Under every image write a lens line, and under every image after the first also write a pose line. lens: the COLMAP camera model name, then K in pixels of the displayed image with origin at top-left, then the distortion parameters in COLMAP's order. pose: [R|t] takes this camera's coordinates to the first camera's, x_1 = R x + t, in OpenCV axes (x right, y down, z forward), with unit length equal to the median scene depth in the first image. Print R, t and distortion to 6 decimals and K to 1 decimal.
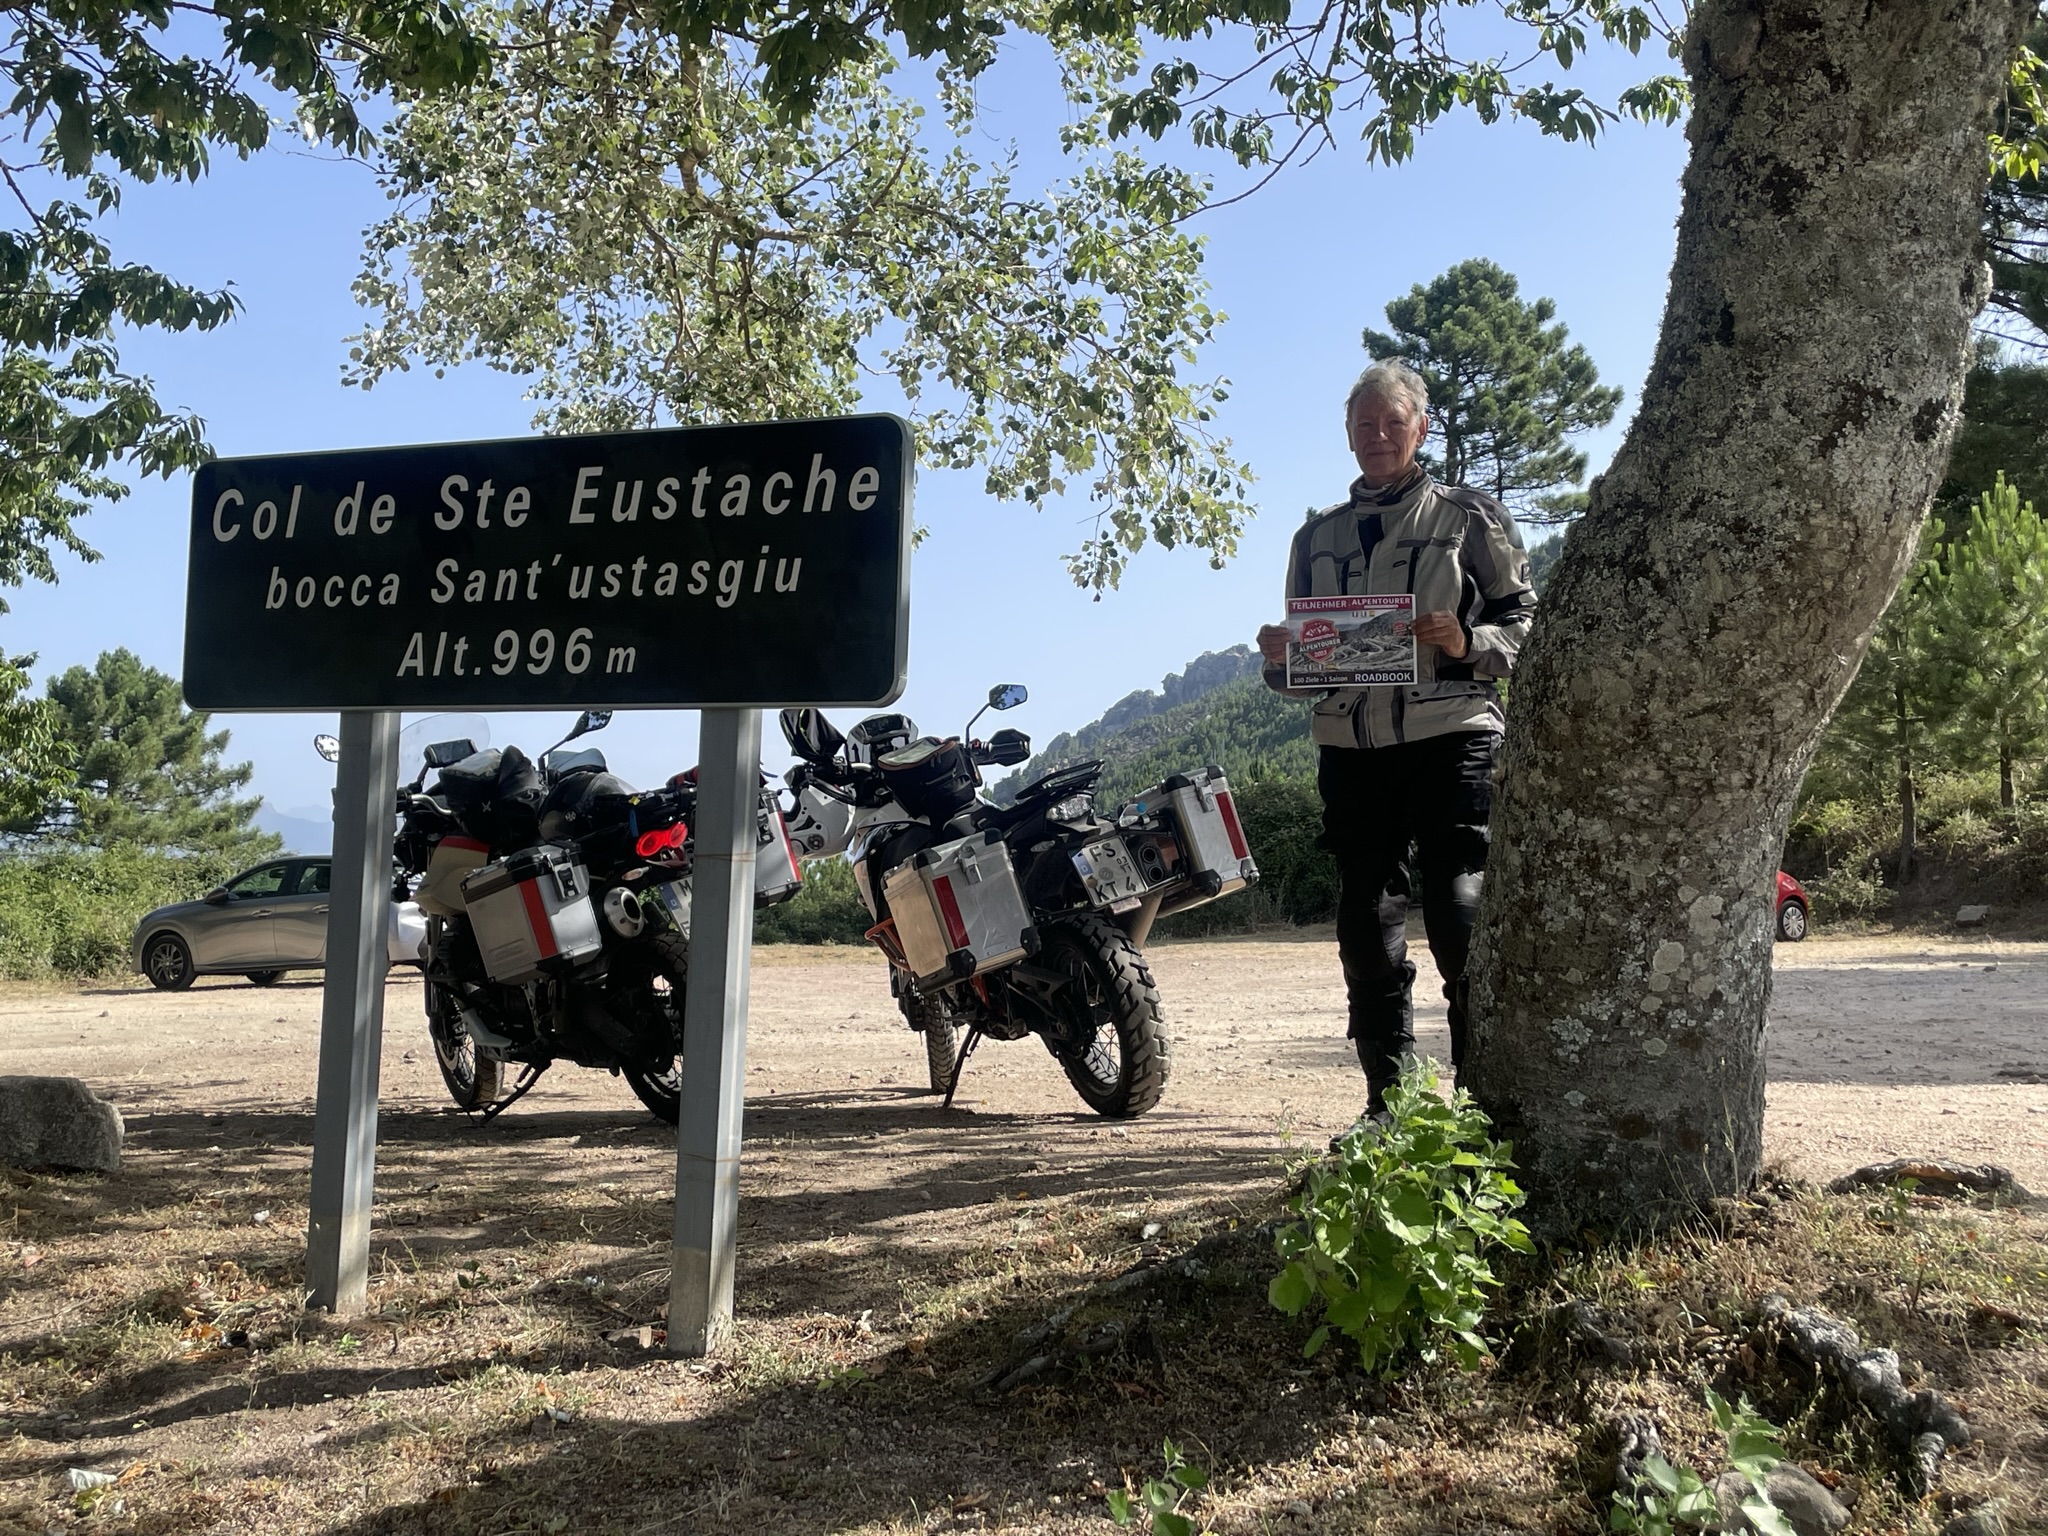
lens RADIAL K [[2190.9, 0, 1017.5], [0, 2190.9, 756.2], [0, 0, 1]] dist [0.094931, 0.000000]
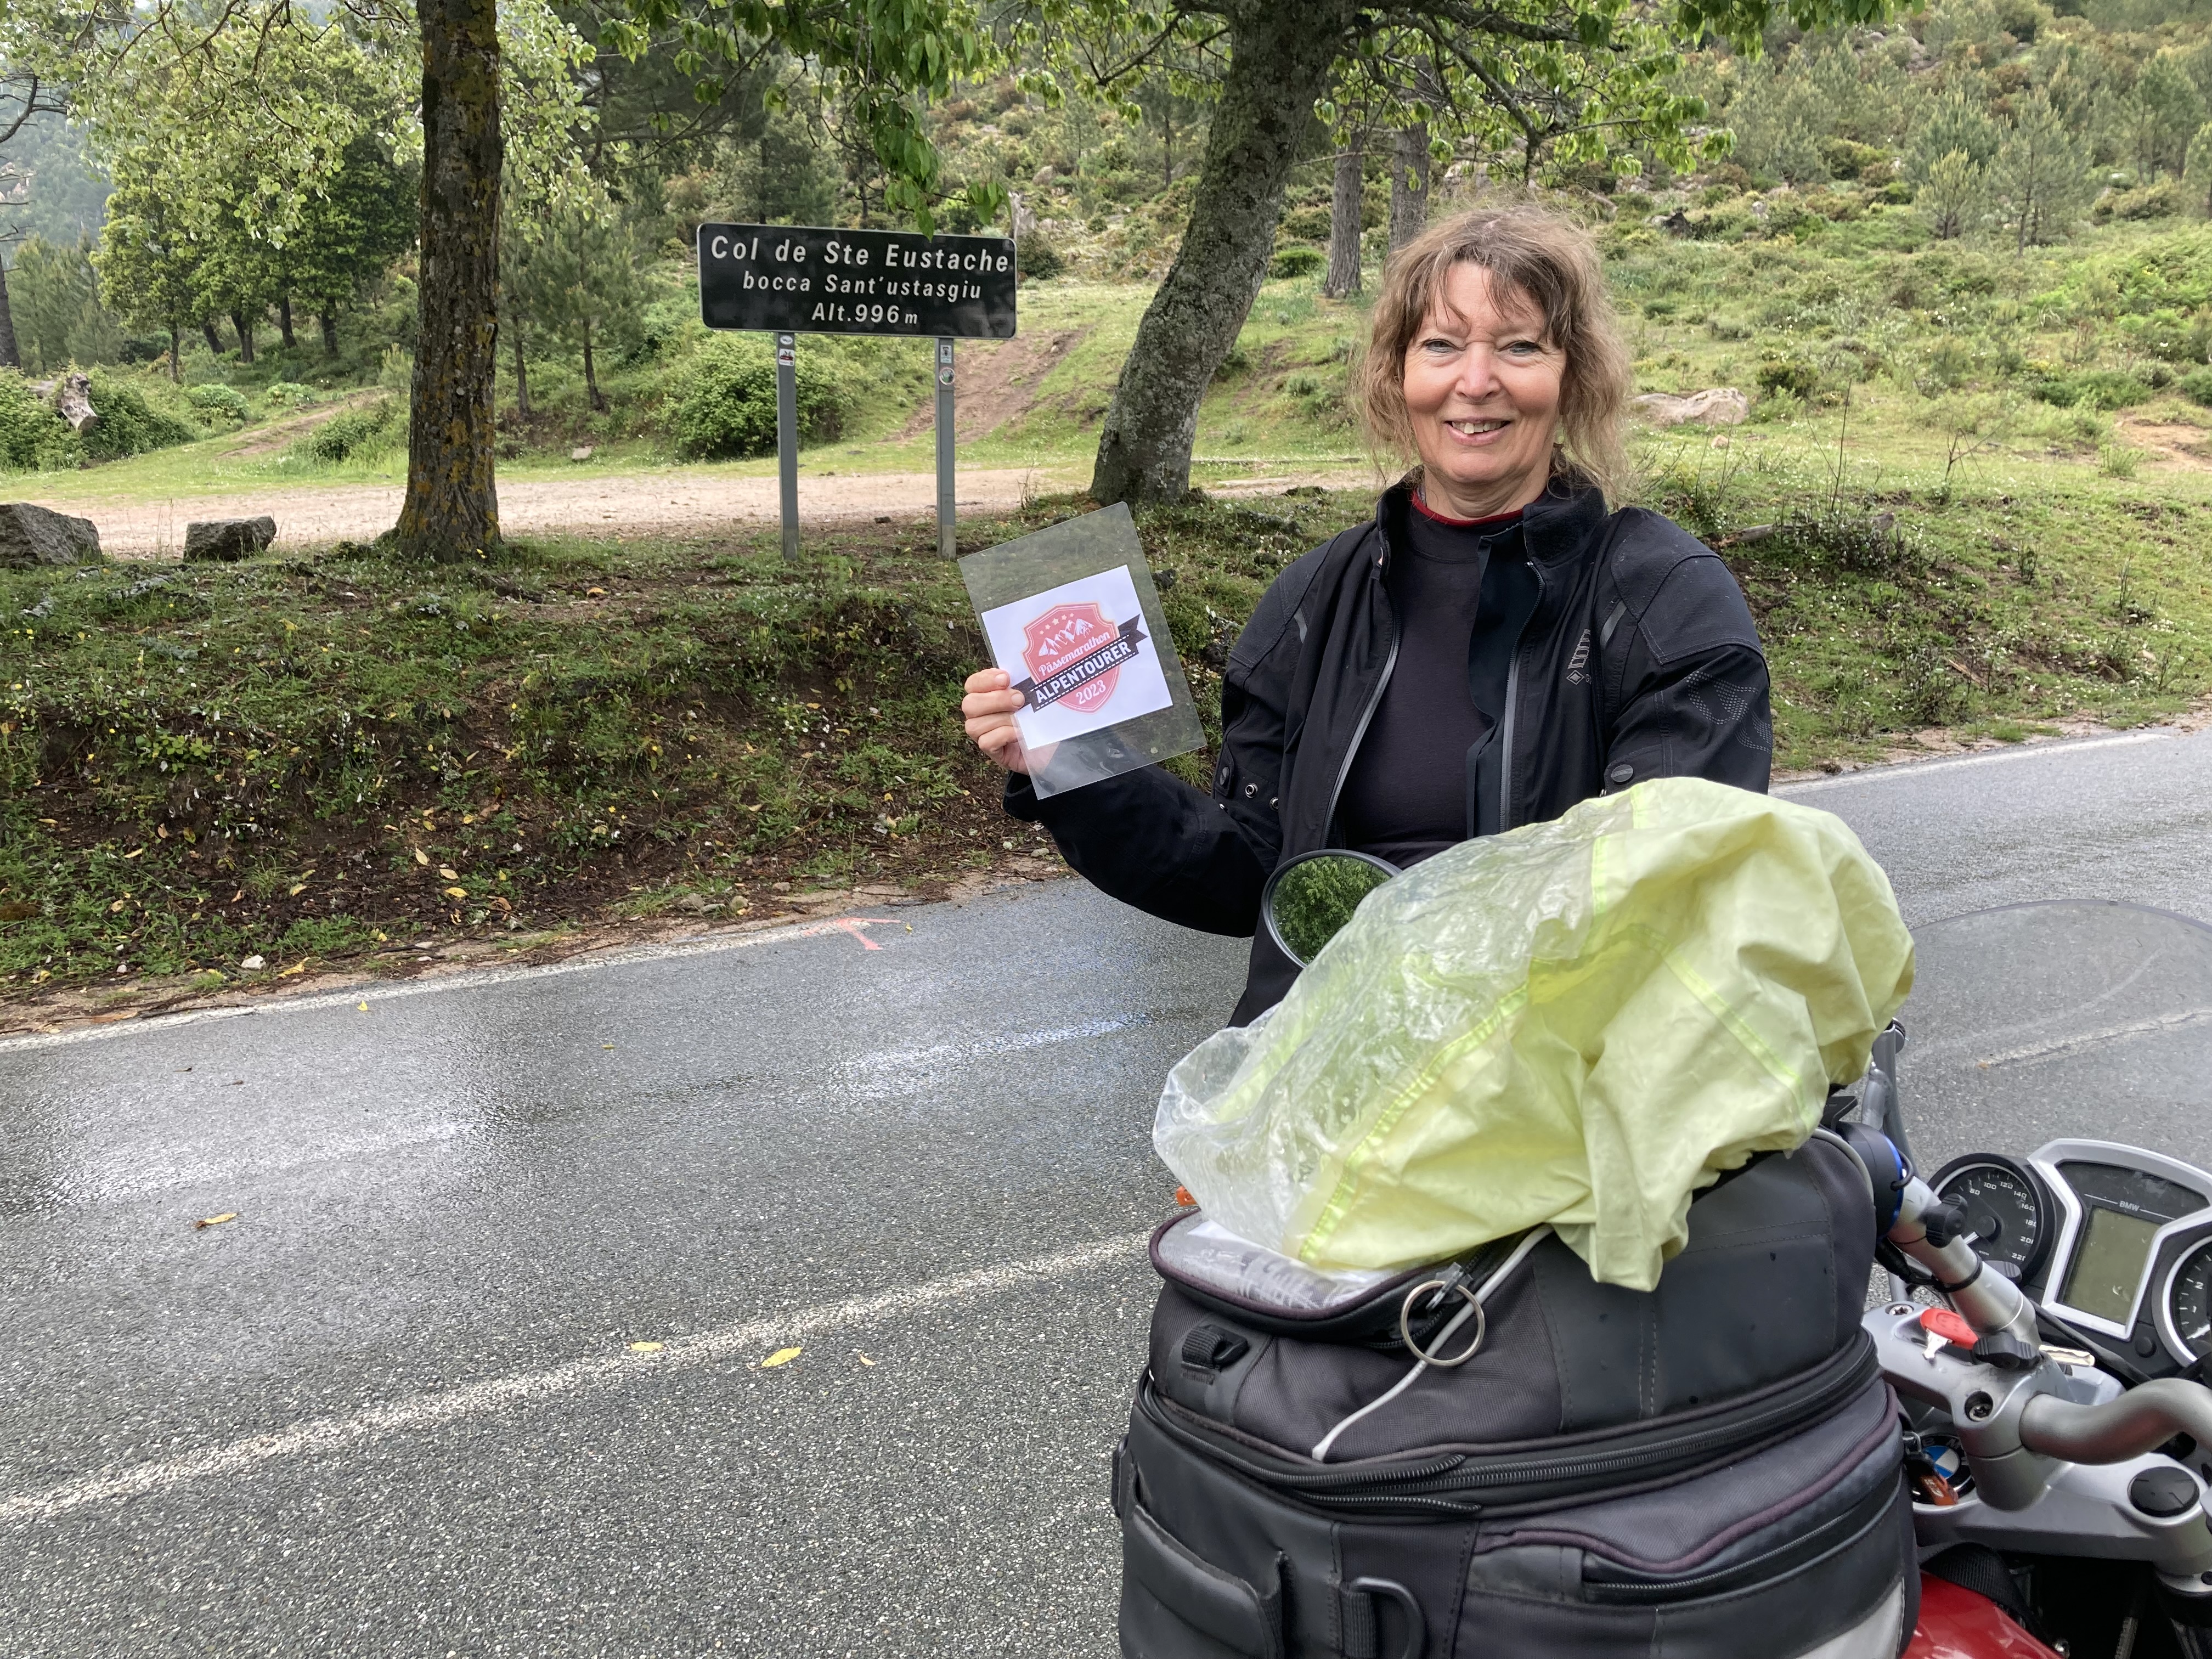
lens RADIAL K [[1775.6, 0, 1084.3], [0, 1775.6, 827.0], [0, 0, 1]] dist [0.014626, 0.006979]
pose [[0.706547, -0.161581, 0.688973, -1.690101], [-0.025297, 0.967195, 0.252774, 0.004859], [-0.707214, -0.196026, 0.679280, -0.830411]]
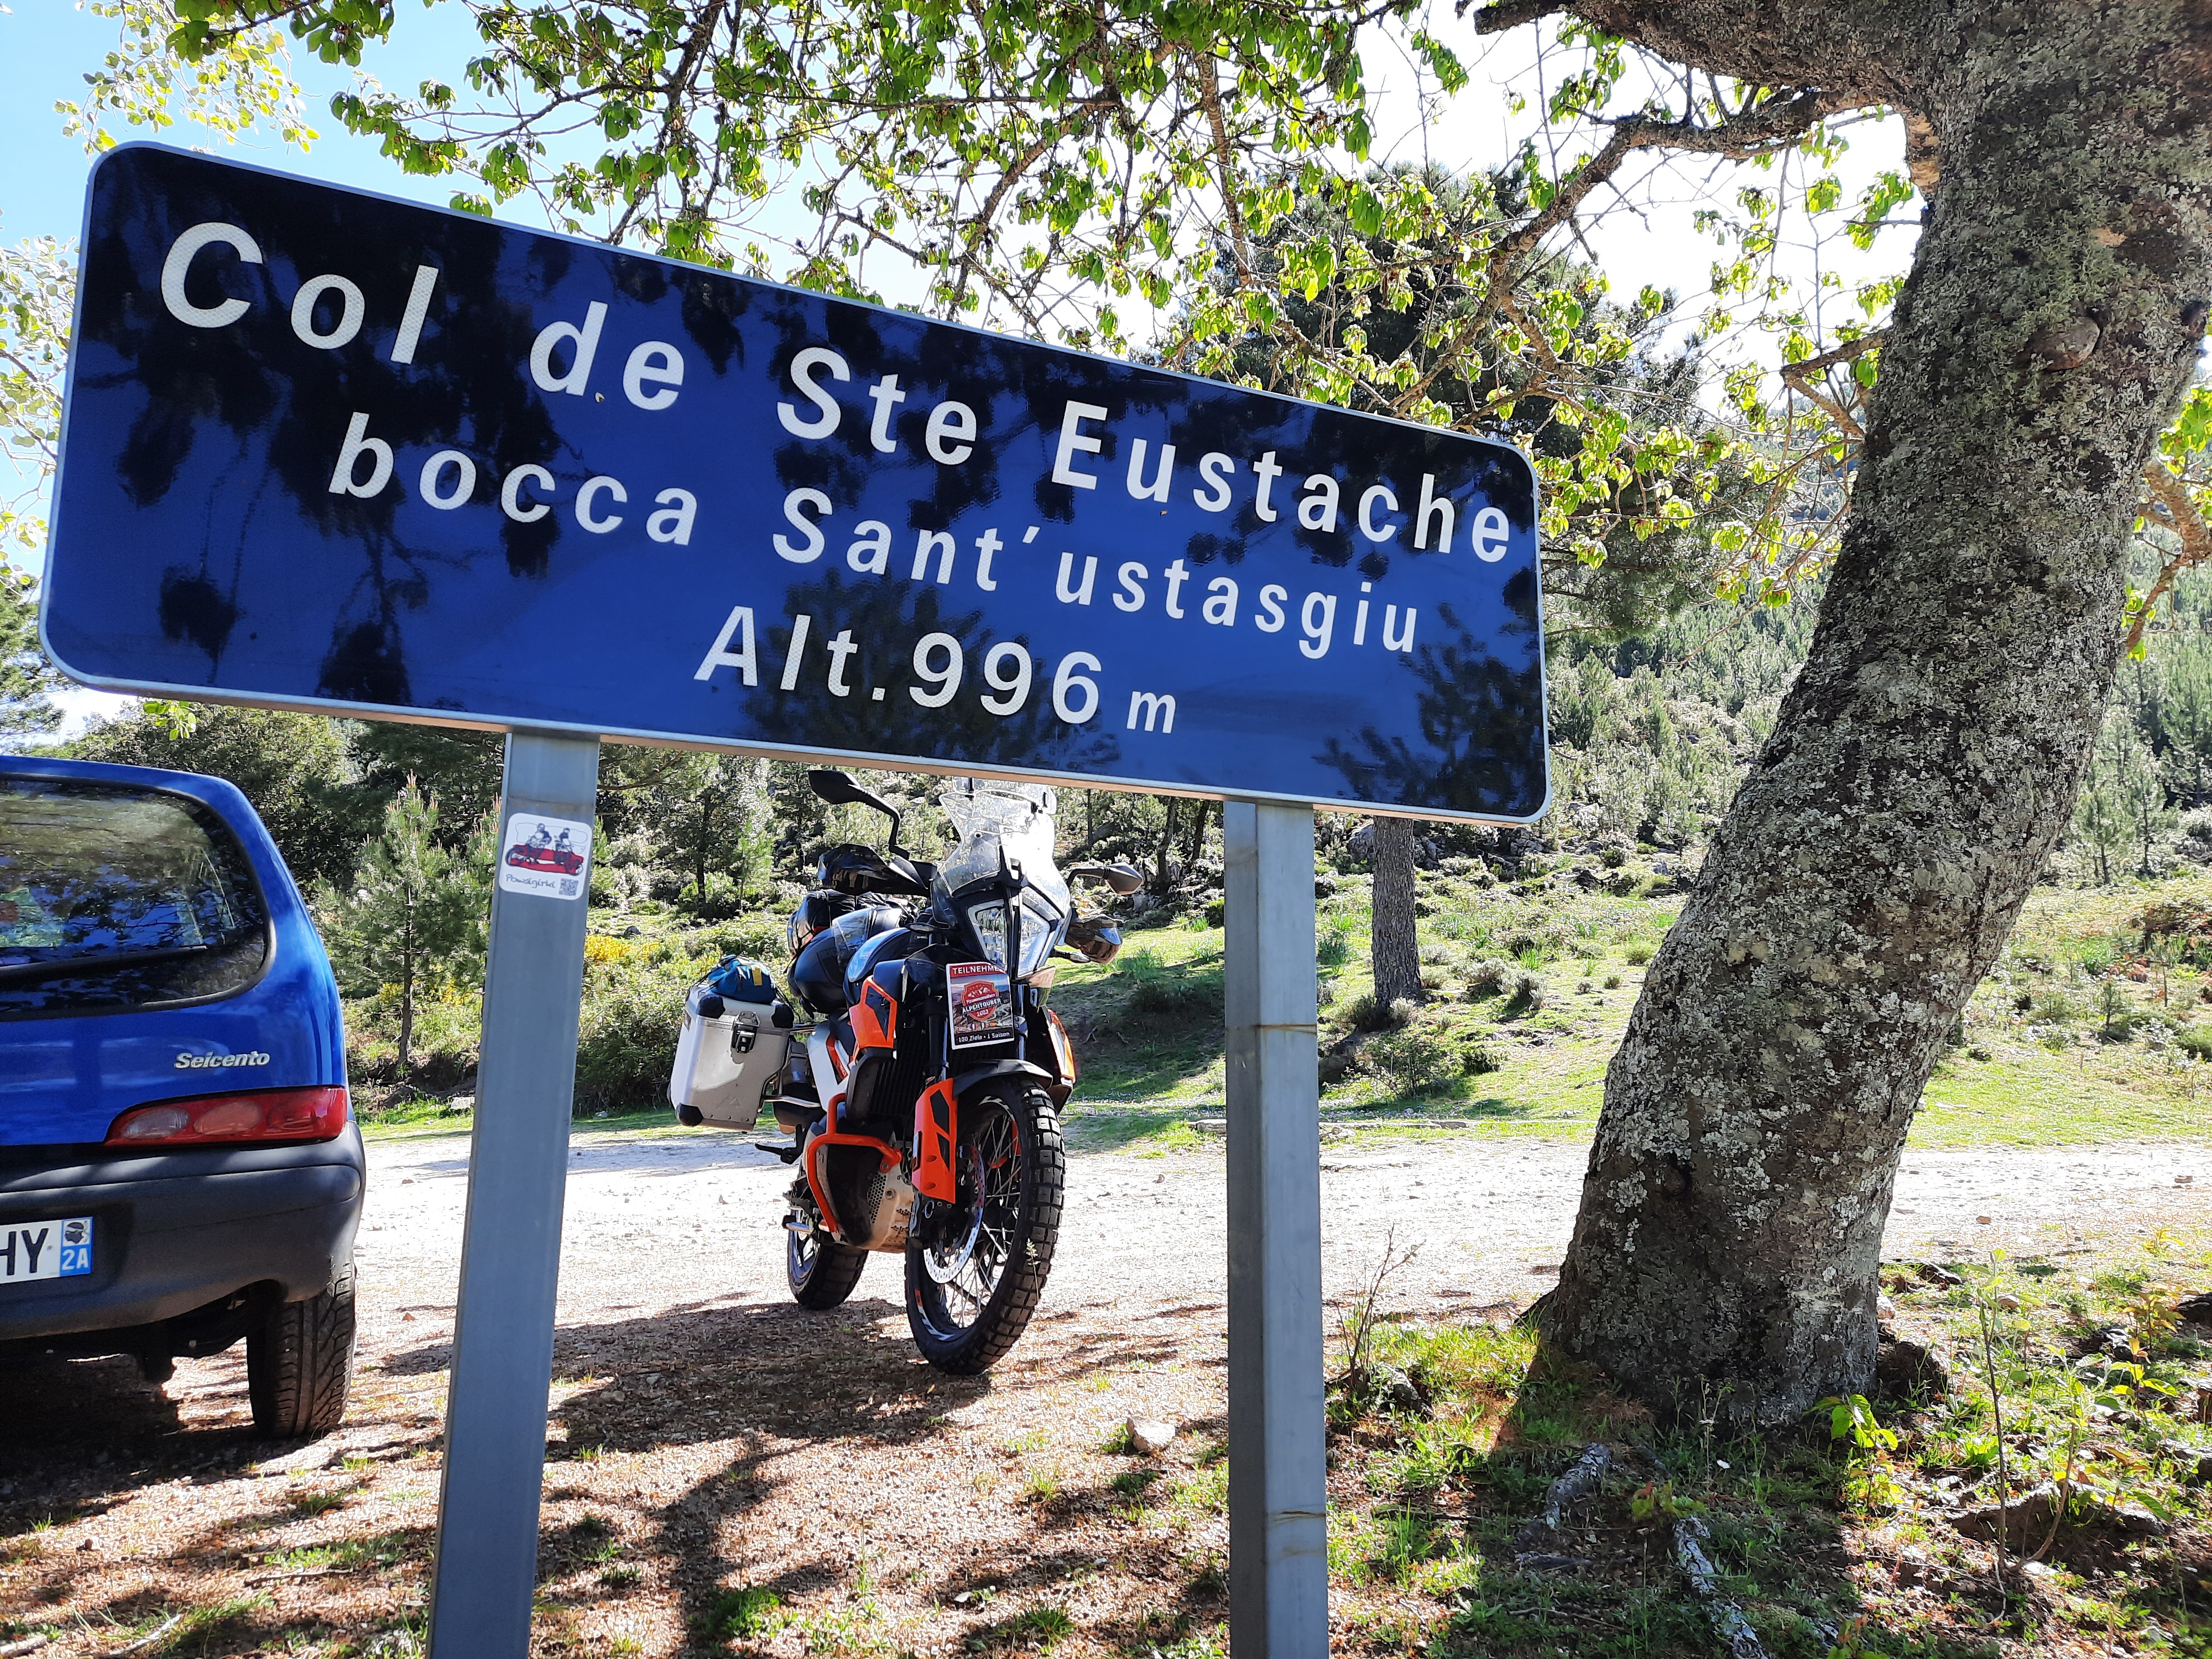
lens RADIAL K [[1597.4, 0, 1105.5], [0, 1597.4, 837.6], [0, 0, 1]] dist [0.062454, -0.027059]
pose [[0.645512, 0.103199, 0.756746, -0.528801], [-0.032659, 0.993652, -0.107649, 0.041615], [-0.763052, 0.044774, 0.644785, 0.711073]]
